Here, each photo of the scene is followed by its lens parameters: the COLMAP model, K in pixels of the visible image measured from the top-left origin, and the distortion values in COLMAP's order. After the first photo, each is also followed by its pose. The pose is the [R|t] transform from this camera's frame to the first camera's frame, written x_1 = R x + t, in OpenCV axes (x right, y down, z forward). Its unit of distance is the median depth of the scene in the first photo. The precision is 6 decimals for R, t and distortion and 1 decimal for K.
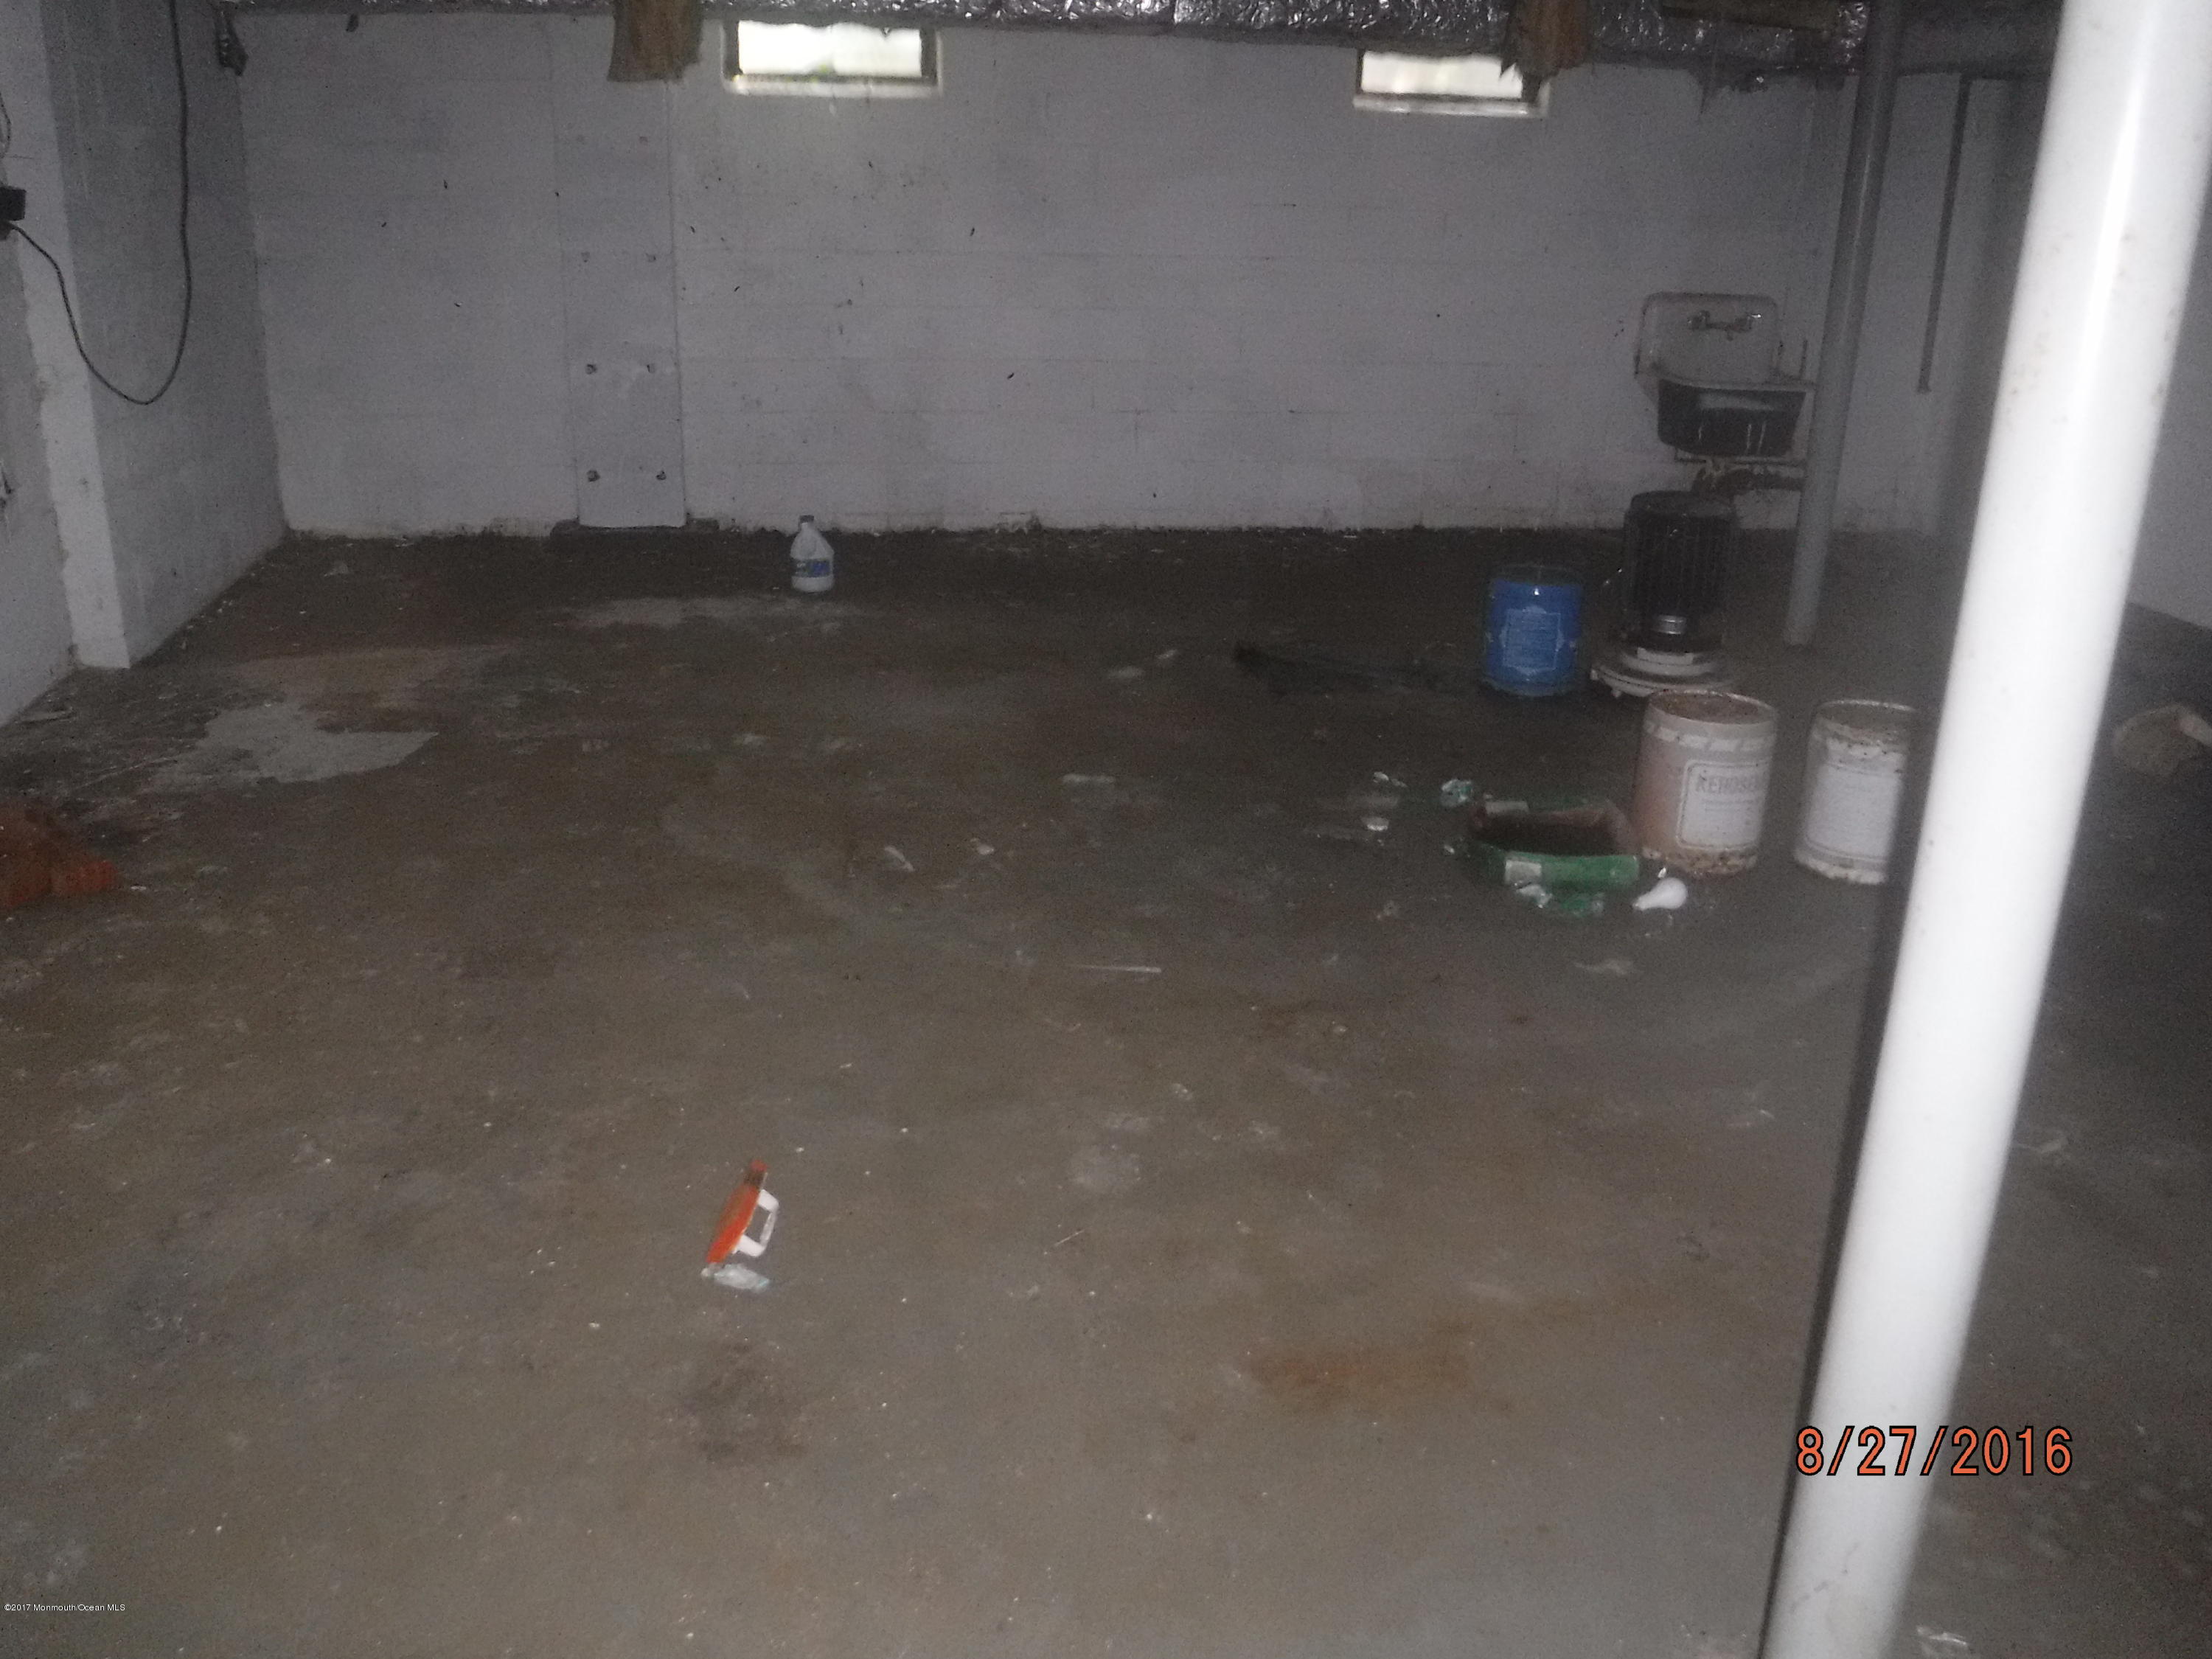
lens RADIAL K [[1825.2, 0, 1105.9], [0, 1825.2, 827.8], [0, 0, 1]] dist [-0.080014, 0.019328]
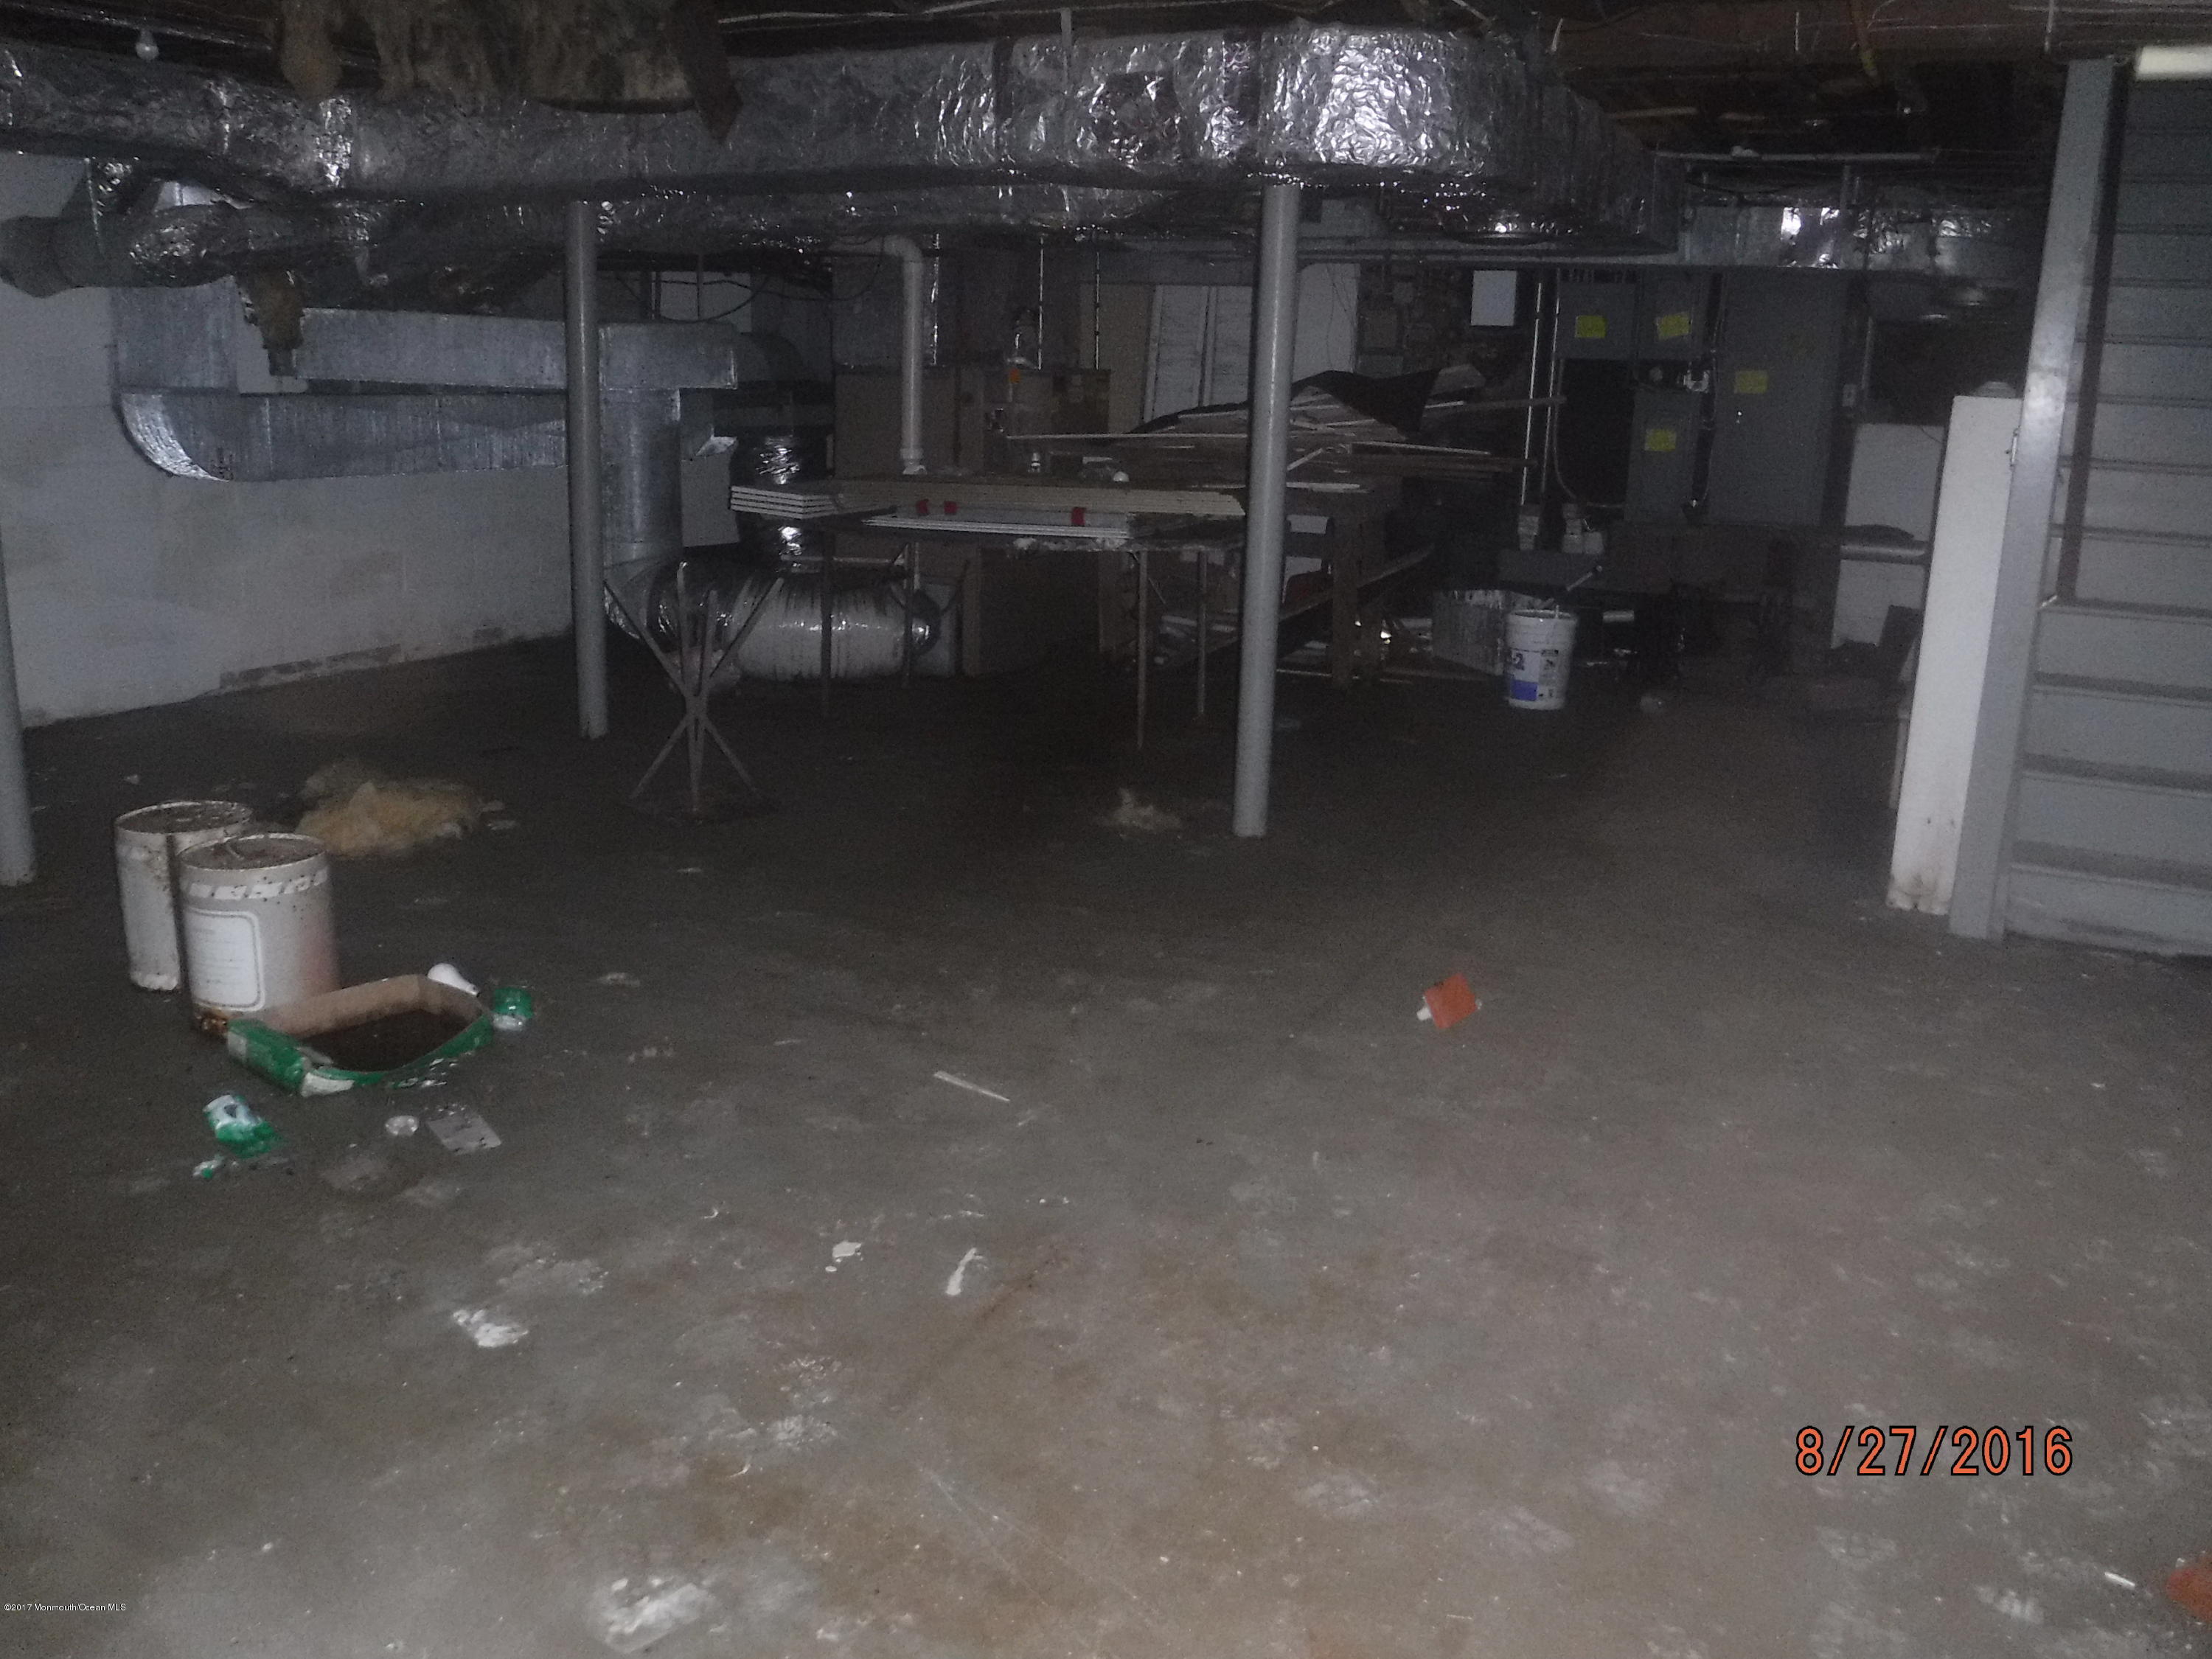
lens RADIAL K [[1825.2, 0, 1117.0], [0, 1825.2, 831.8], [0, 0, 1]] dist [-0.080014, 0.019328]
pose [[-0.806651, -0.194613, 0.558068, -0.541287], [0.152854, 0.843414, 0.515061, -0.496754], [-0.570920, 0.500777, -0.650594, 1.402868]]
